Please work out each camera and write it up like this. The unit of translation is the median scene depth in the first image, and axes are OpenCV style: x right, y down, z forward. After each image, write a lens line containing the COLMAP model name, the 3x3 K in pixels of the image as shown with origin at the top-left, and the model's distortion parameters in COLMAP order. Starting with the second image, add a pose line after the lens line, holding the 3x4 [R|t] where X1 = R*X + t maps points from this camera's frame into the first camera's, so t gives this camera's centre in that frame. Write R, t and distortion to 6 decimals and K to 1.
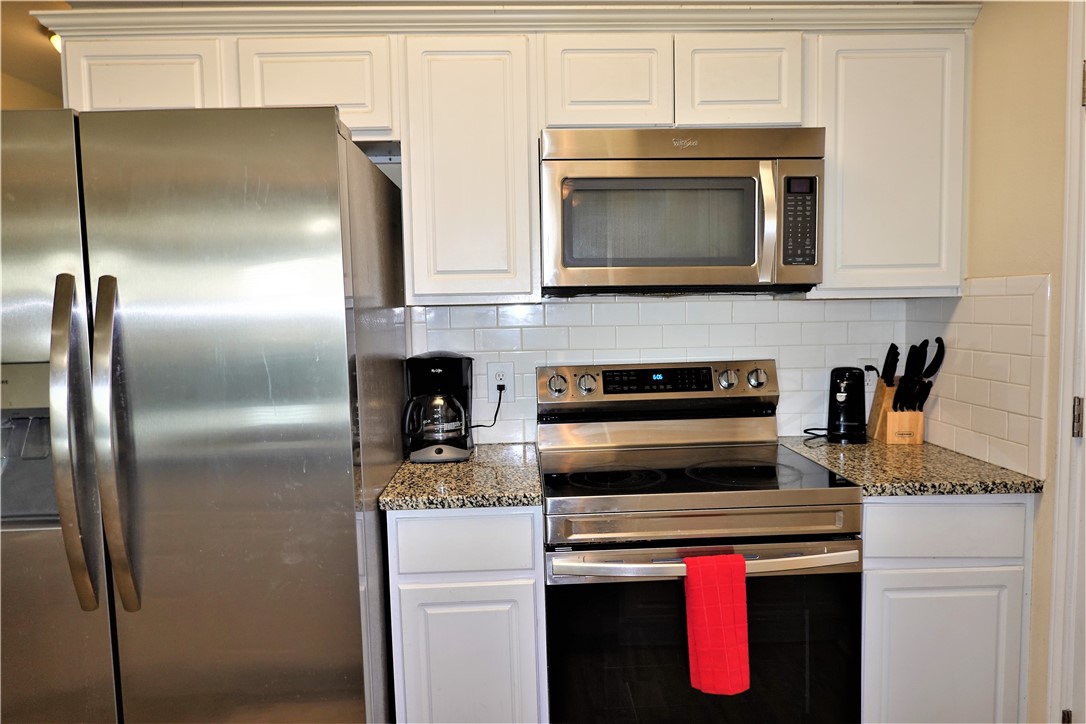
lens RADIAL K [[731.0, 0, 536.5], [0, 731.0, 351.8], [0, 0, 1]] dist [-0.001971, 0.001327]
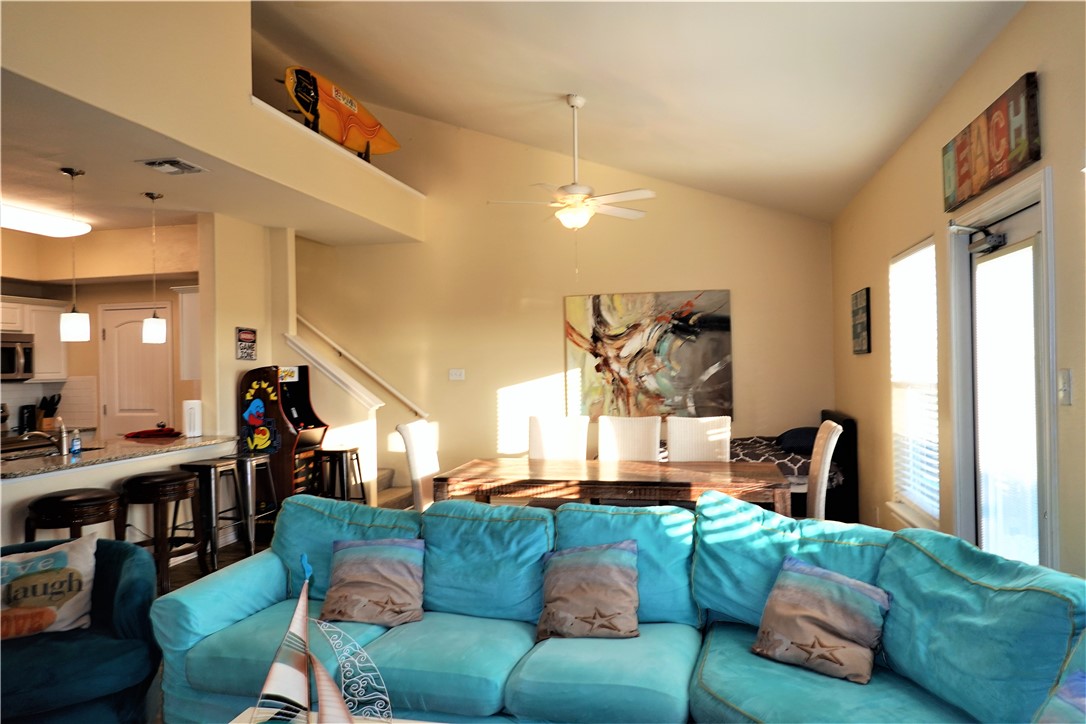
lens RADIAL K [[731.0, 0, 544.7], [0, 731.0, 361.0], [0, 0, 1]] dist [-0.001971, 0.001327]
pose [[0.245742, 0.013856, 0.969236, -2.201000], [0.078077, 0.996366, -0.034040, 0.120659], [-0.966186, 0.084040, 0.243767, -2.030142]]
